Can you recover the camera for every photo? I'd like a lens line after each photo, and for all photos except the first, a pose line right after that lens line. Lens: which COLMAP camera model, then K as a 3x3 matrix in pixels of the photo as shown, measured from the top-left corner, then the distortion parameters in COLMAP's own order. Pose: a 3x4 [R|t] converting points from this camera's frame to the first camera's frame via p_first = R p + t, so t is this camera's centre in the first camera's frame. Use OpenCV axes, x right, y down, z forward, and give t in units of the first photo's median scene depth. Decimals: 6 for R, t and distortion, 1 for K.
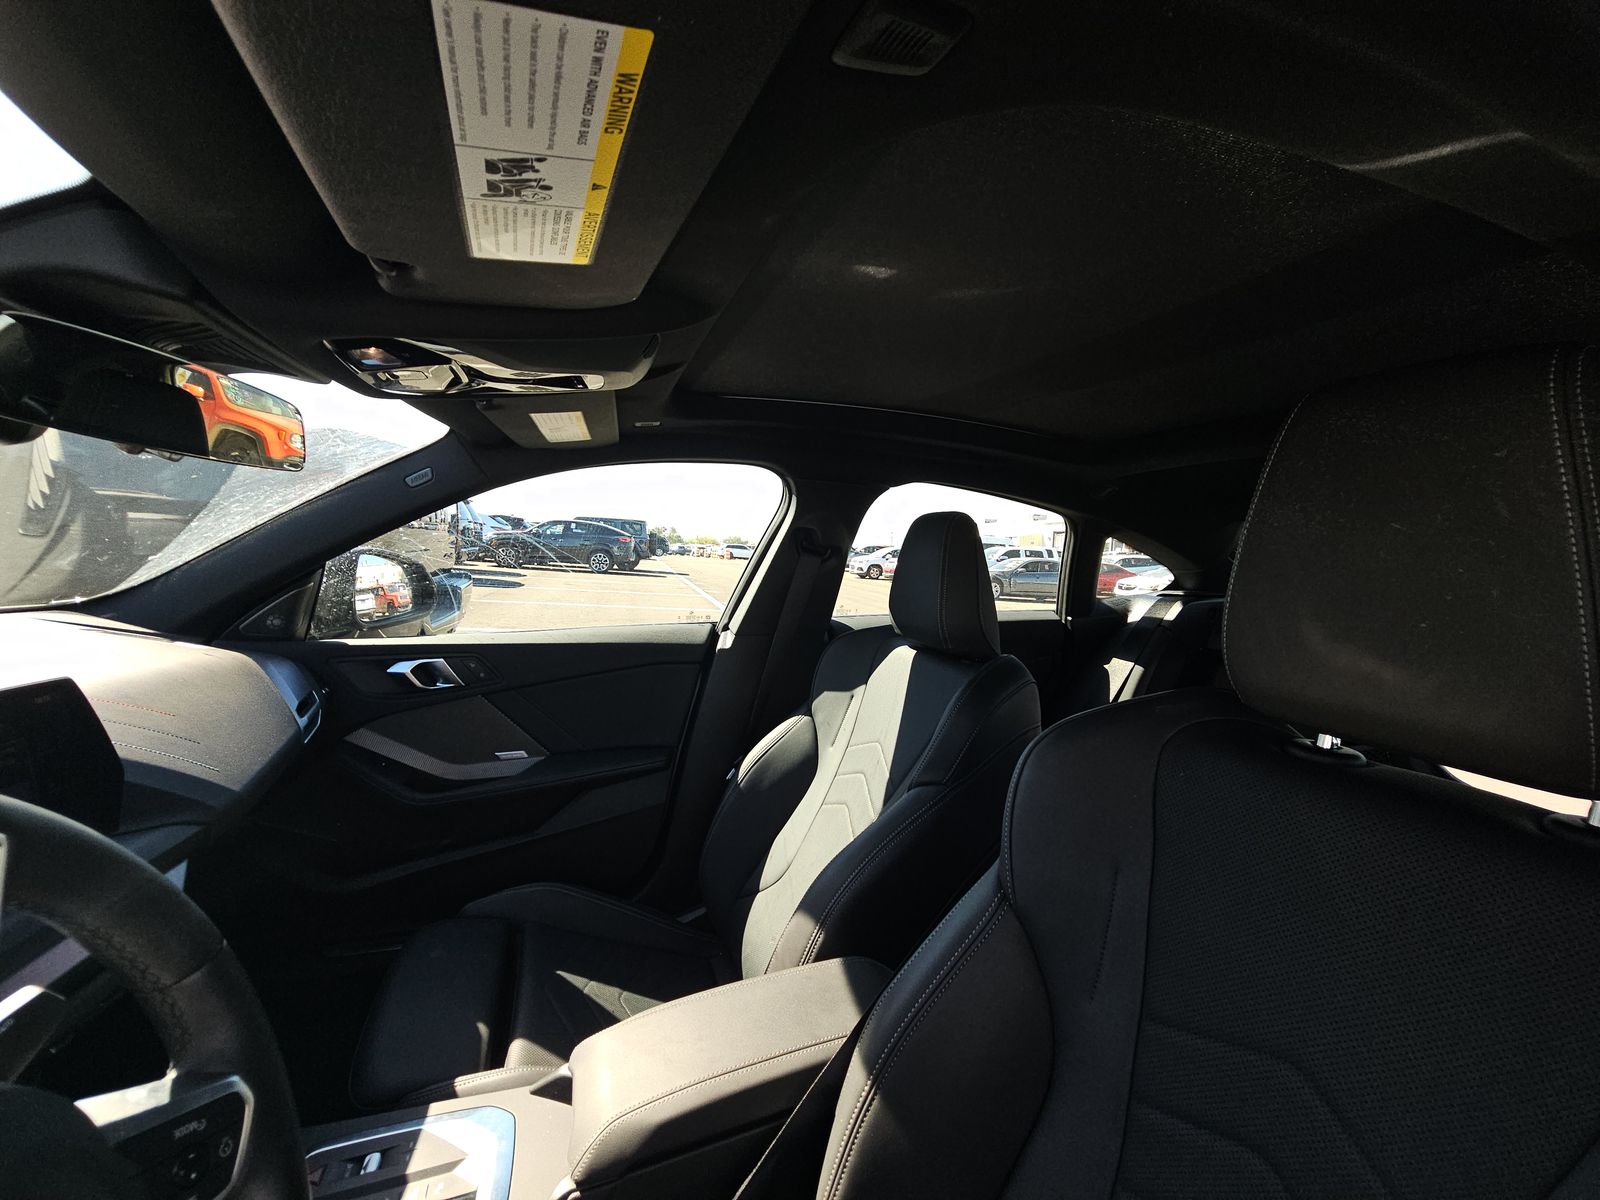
lens RADIAL K [[651.6, 0, 798.5], [0, 651.6, 609.5], [0, 0, 1]] dist [0.021319, -0.016637]
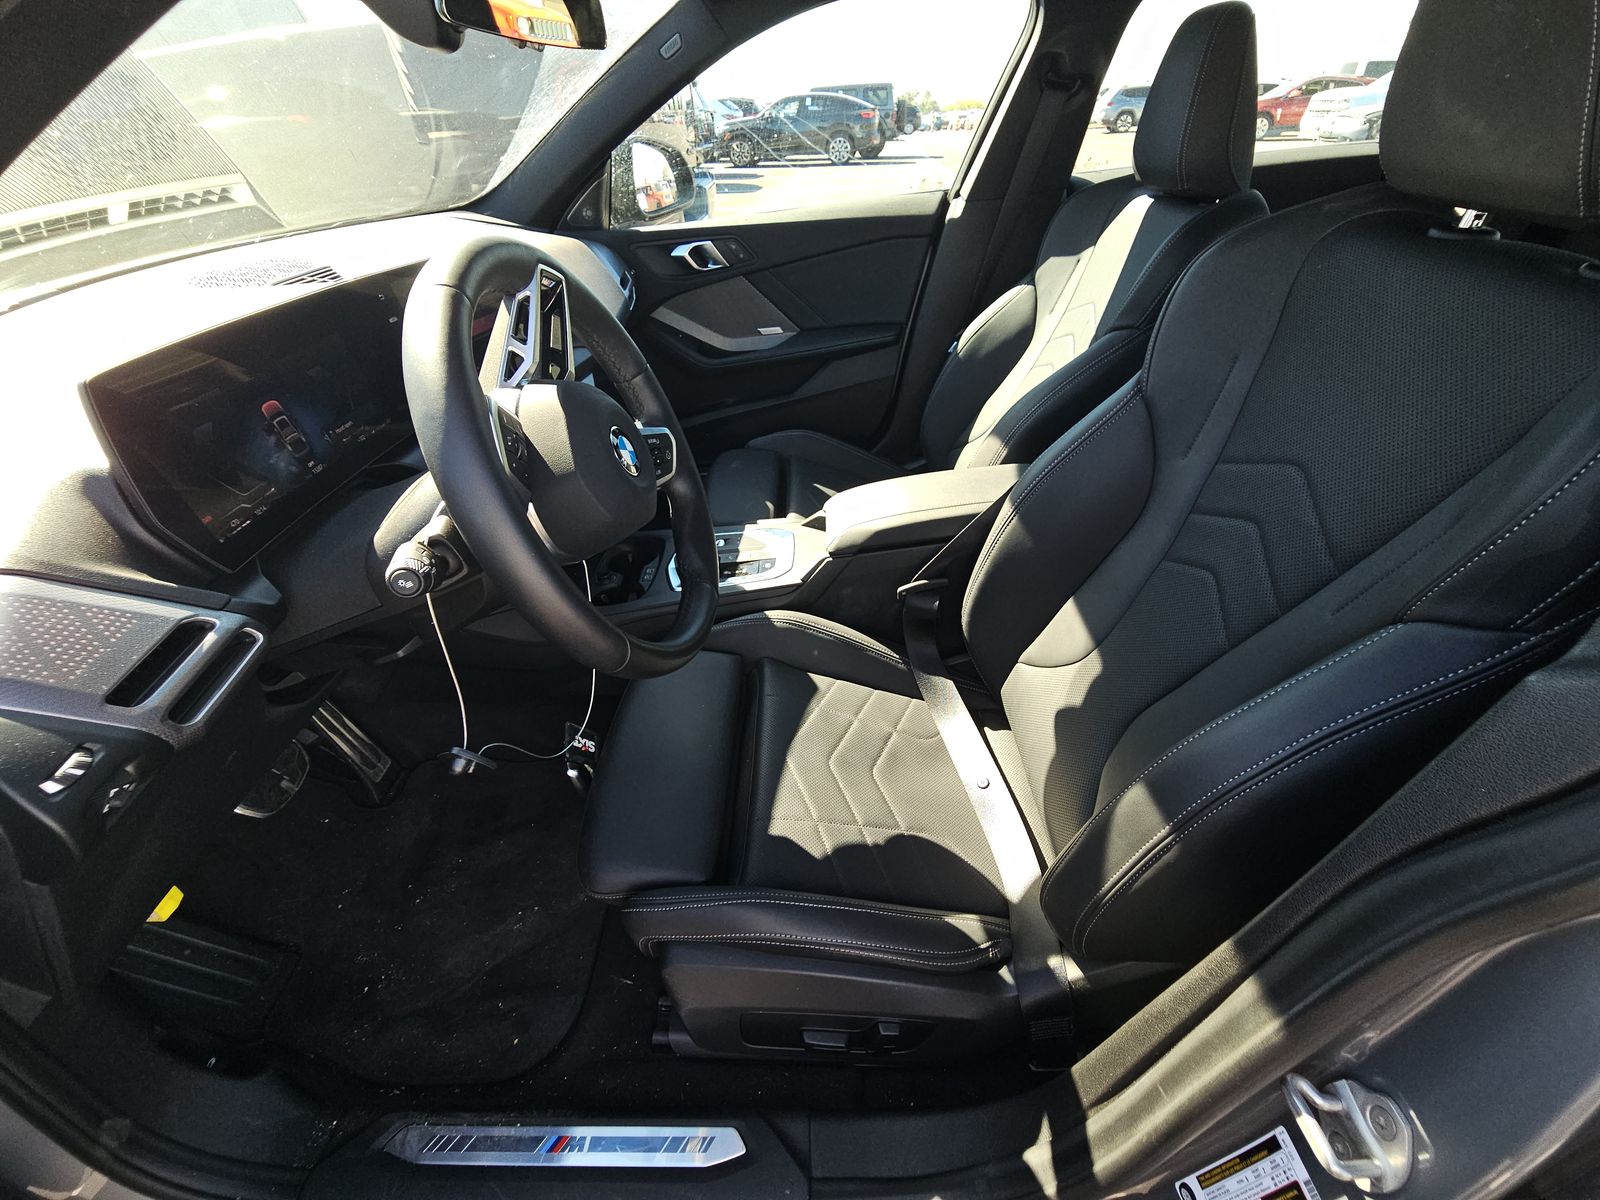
lens RADIAL K [[665.8, 0, 797.7], [0, 665.8, 608.9], [0, 0, 1]] dist [-0.000086, -0.000163]
pose [[0.936395, 0.122085, -0.329029, 0.080503], [0.064113, 0.862255, 0.502400, 0.052724], [0.345042, -0.491540, 0.799584, -0.229847]]
